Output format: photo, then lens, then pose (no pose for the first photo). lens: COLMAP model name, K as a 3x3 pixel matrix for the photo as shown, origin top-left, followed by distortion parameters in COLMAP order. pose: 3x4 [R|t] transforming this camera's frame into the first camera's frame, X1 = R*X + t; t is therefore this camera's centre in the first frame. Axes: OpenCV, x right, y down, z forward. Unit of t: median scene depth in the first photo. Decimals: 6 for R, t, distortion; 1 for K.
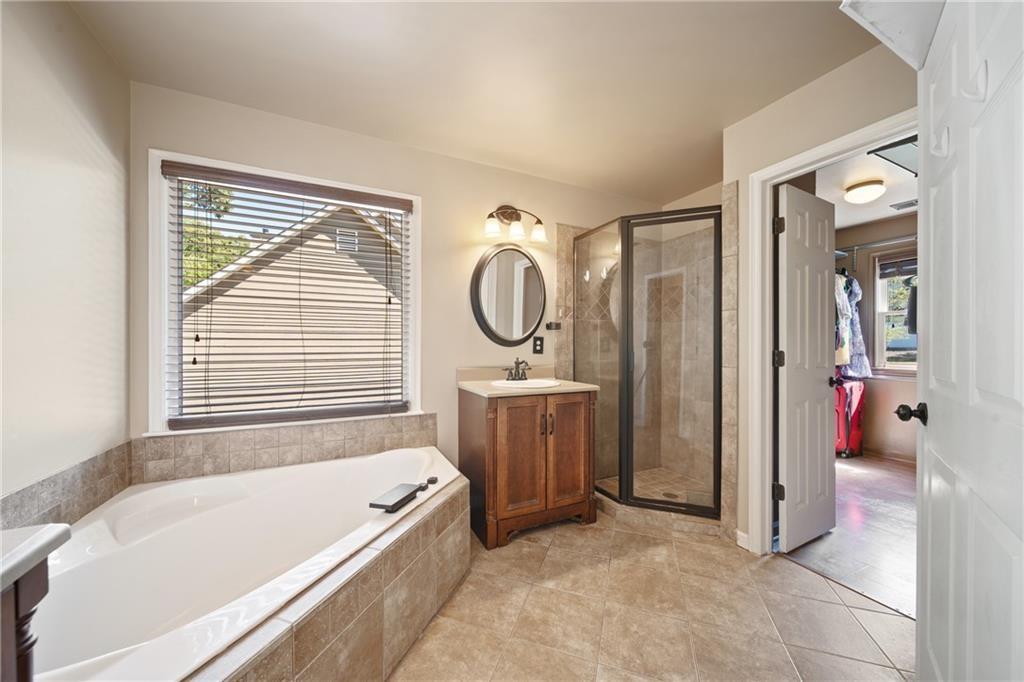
lens RADIAL K [[365.7, 0, 511.0], [0, 365.7, 346.3], [0, 0, 1]] dist [0.001116, -0.000941]
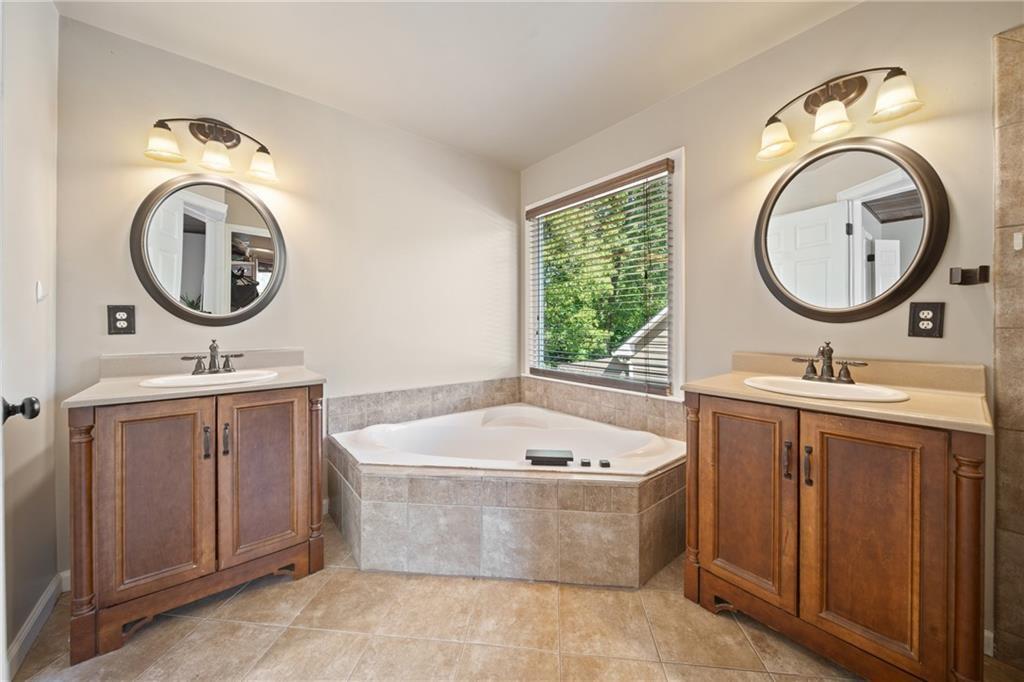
lens RADIAL K [[365.7, 0, 498.1], [0, 365.7, 323.9], [0, 0, 1]] dist [0.001116, -0.000941]
pose [[0.209915, 0.000352, -0.977720, 0.539817], [-0.000592, 1.000000, 0.000233, 0.003729], [0.977720, 0.000530, 0.209915, 0.438858]]
